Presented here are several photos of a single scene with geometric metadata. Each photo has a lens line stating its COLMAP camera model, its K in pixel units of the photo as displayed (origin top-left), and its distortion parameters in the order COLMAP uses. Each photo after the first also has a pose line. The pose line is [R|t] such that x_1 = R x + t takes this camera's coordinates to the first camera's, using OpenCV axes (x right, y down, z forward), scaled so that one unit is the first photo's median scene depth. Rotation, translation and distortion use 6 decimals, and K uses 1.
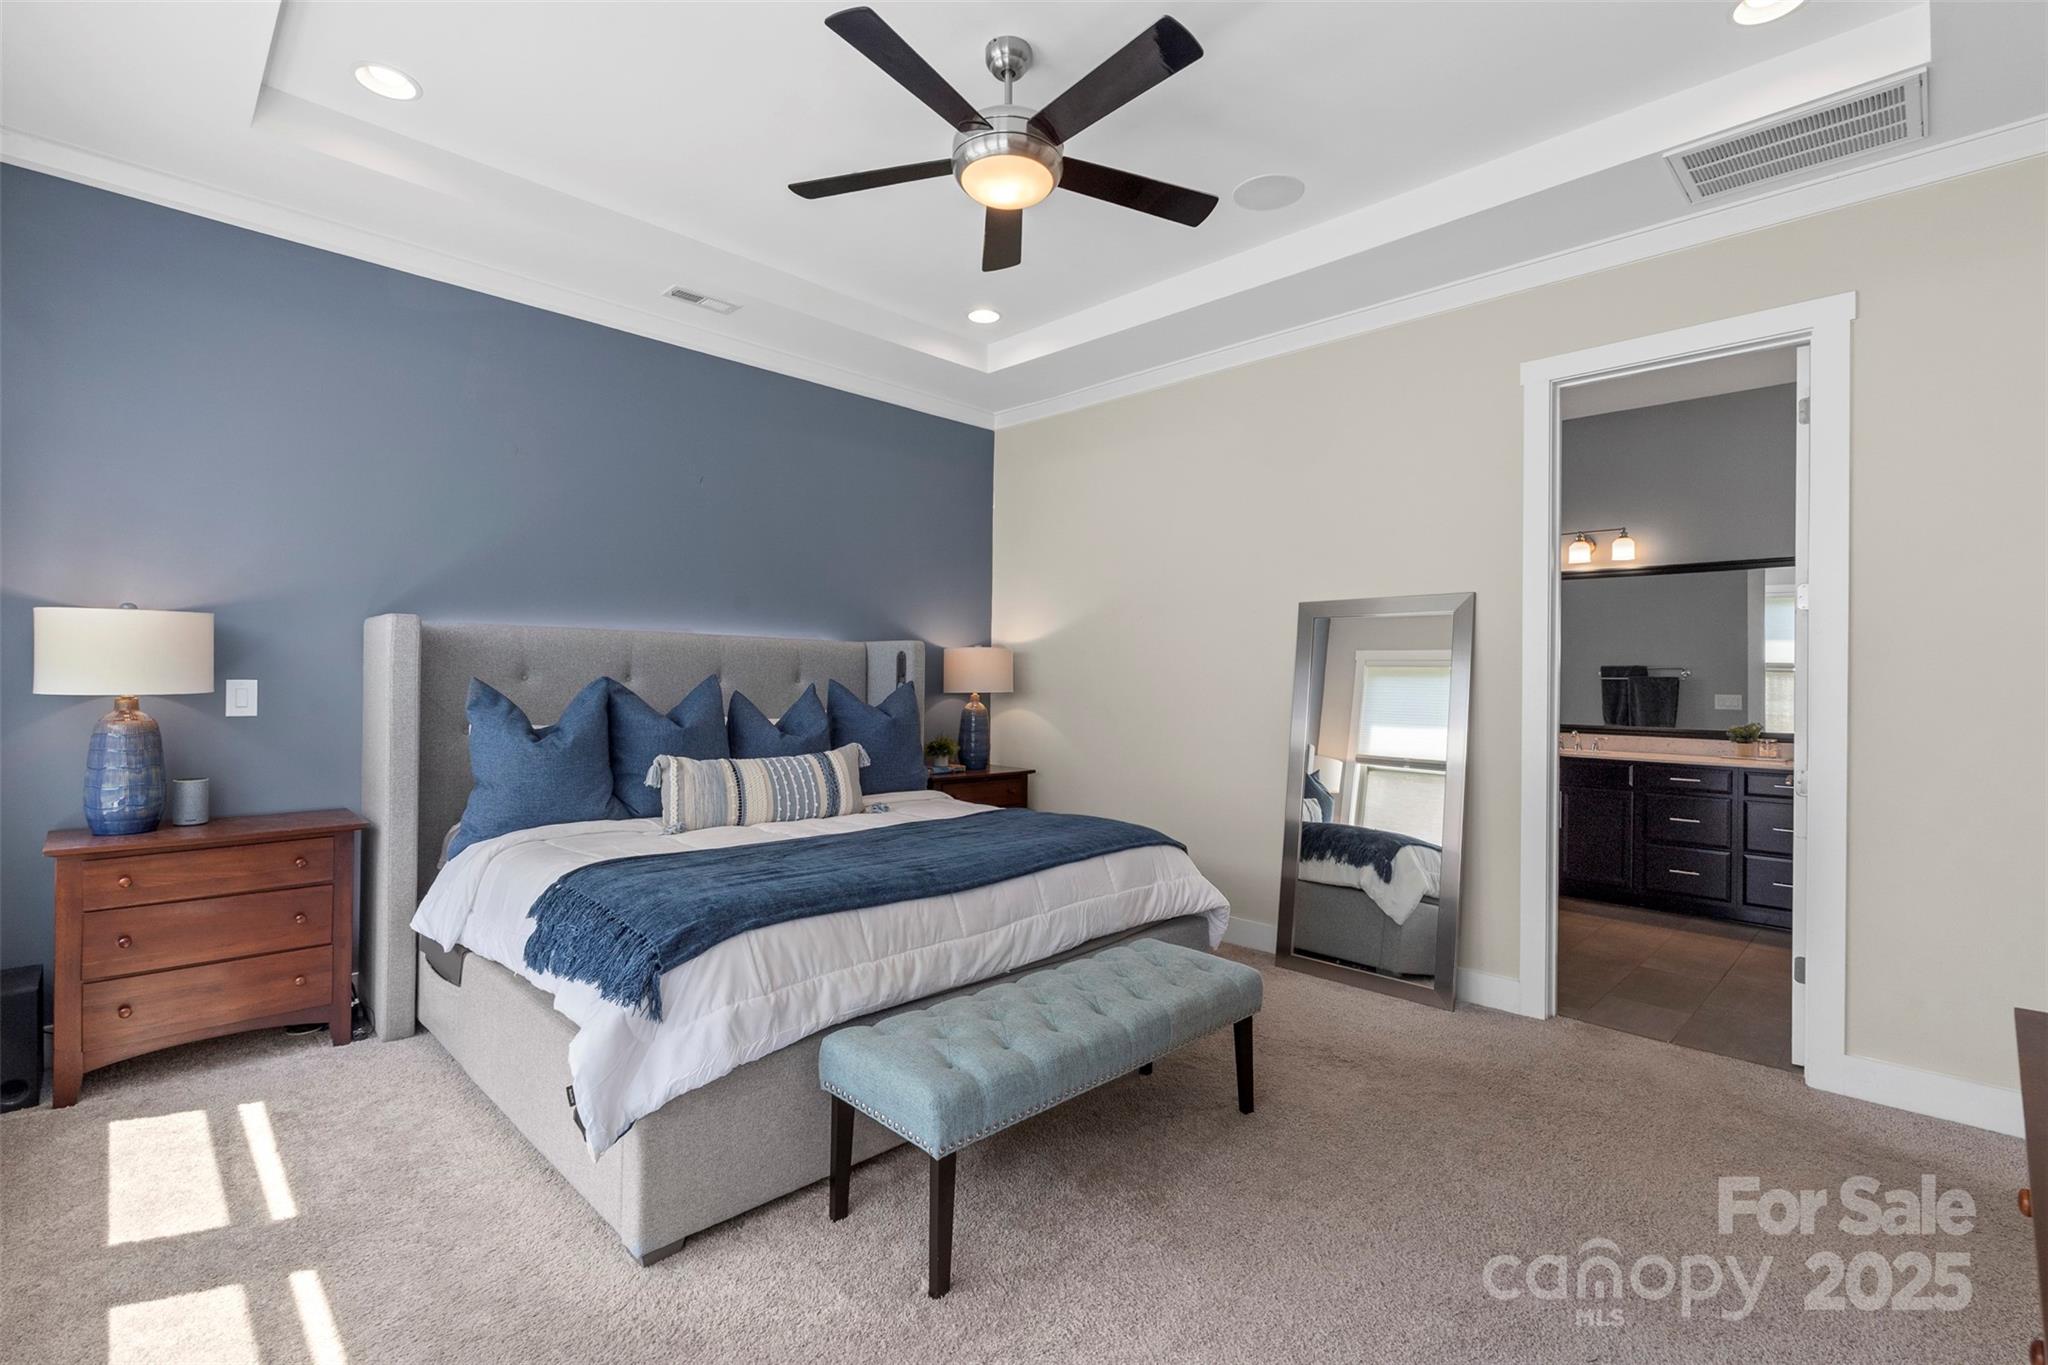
lens RADIAL K [[912.4, 0, 1036.1], [0, 912.4, 681.8], [0, 0, 1]] dist [-0.001705, 0.000228]
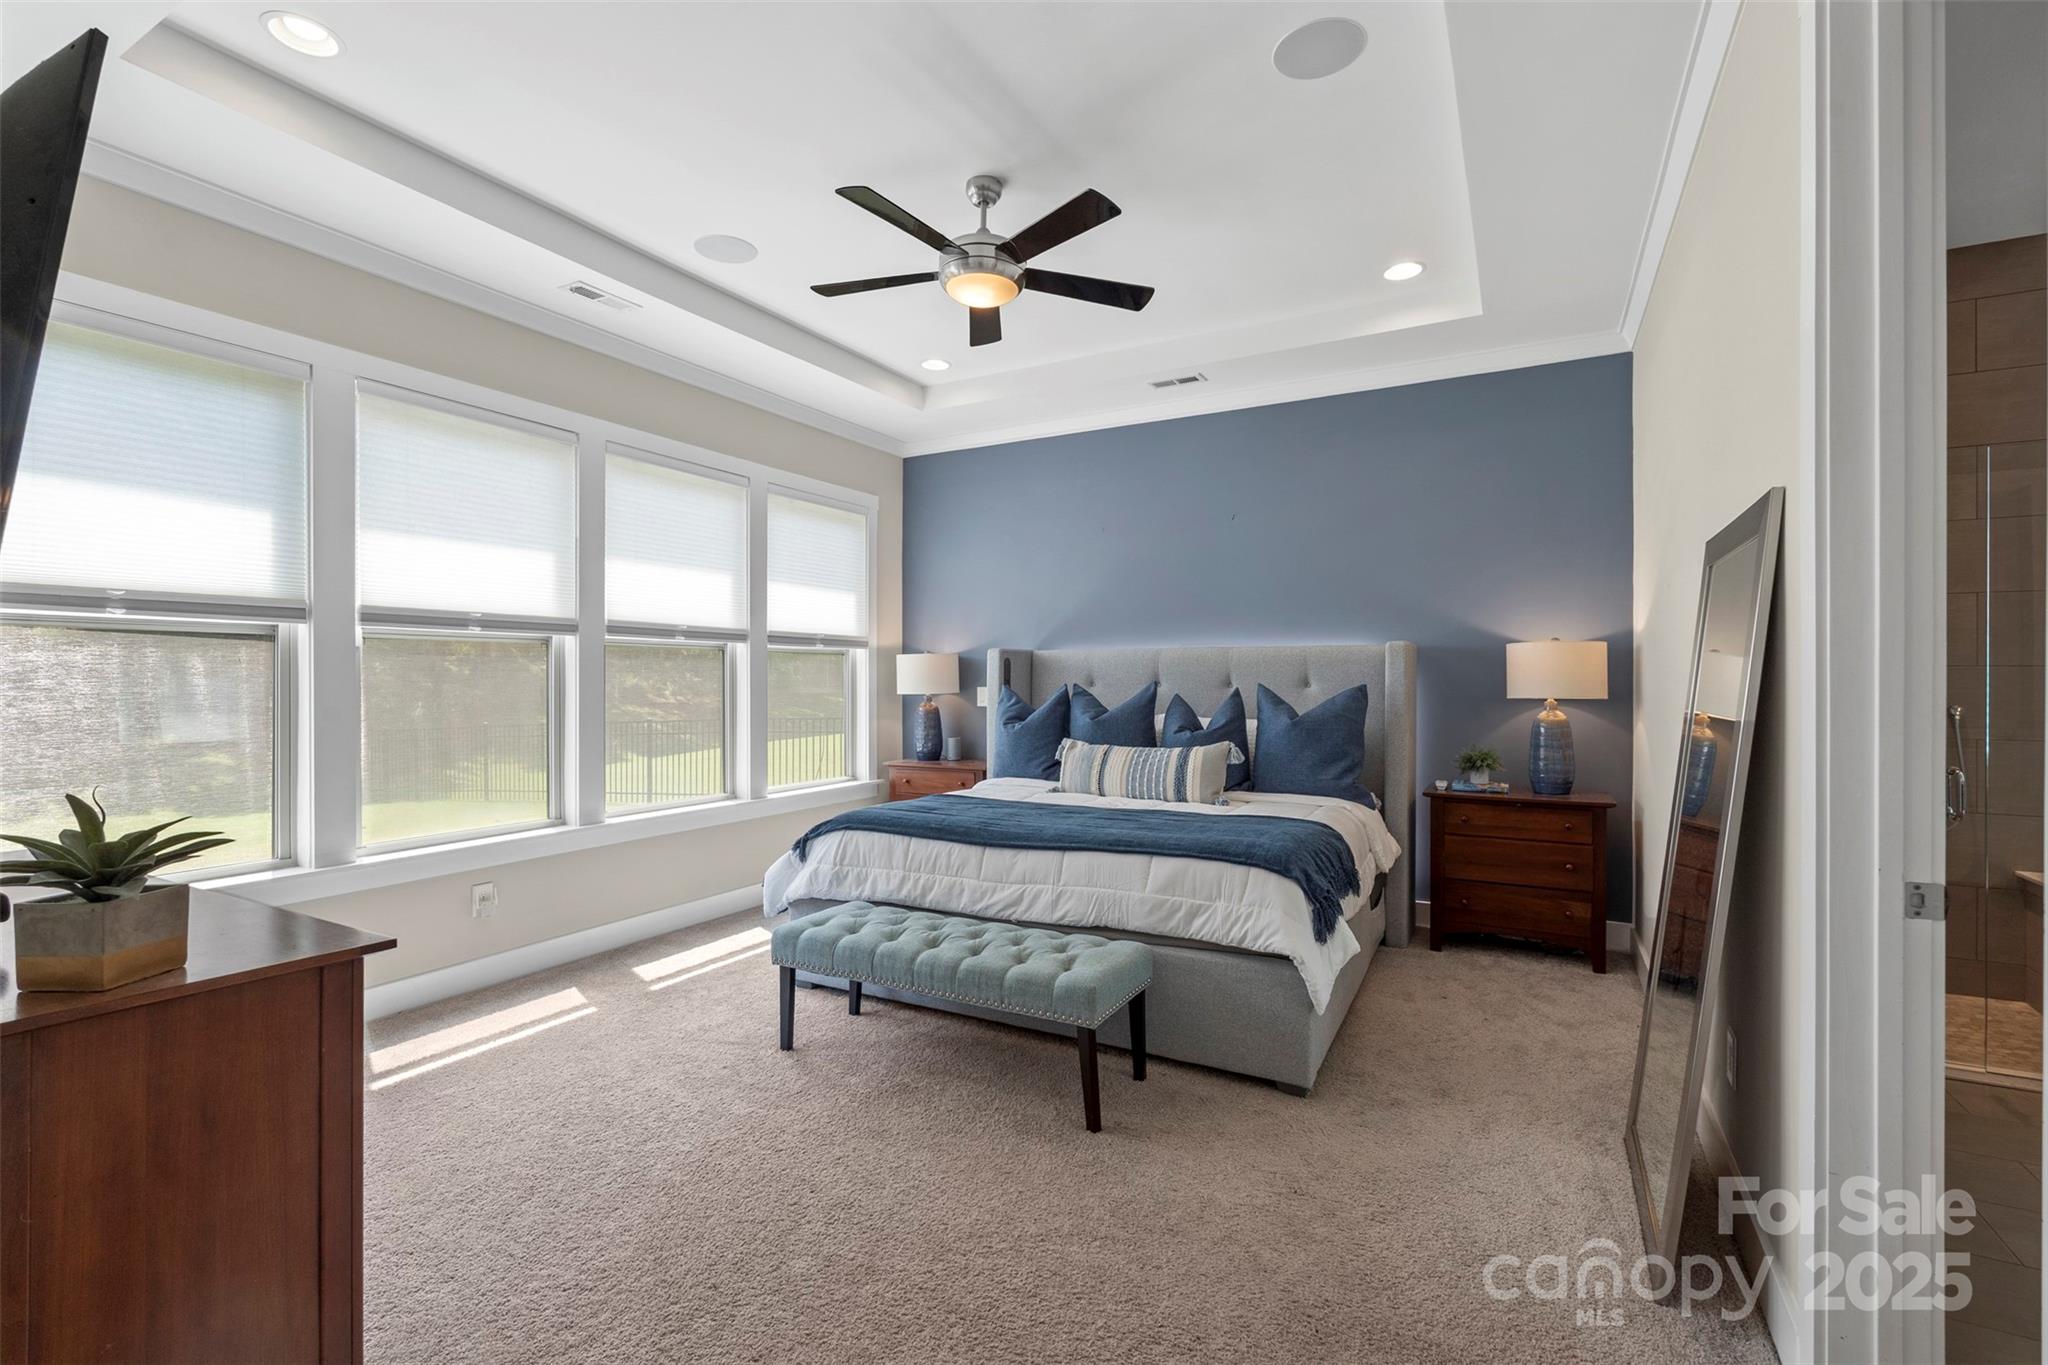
lens RADIAL K [[912.4, 0, 1038.2], [0, 912.4, 684.7], [0, 0, 1]] dist [-0.001705, 0.000228]
pose [[0.283301, -0.008814, -0.958991, 1.048933], [0.003492, 0.999961, -0.008160, 0.008871], [0.959025, -0.001037, 0.283321, 0.617907]]
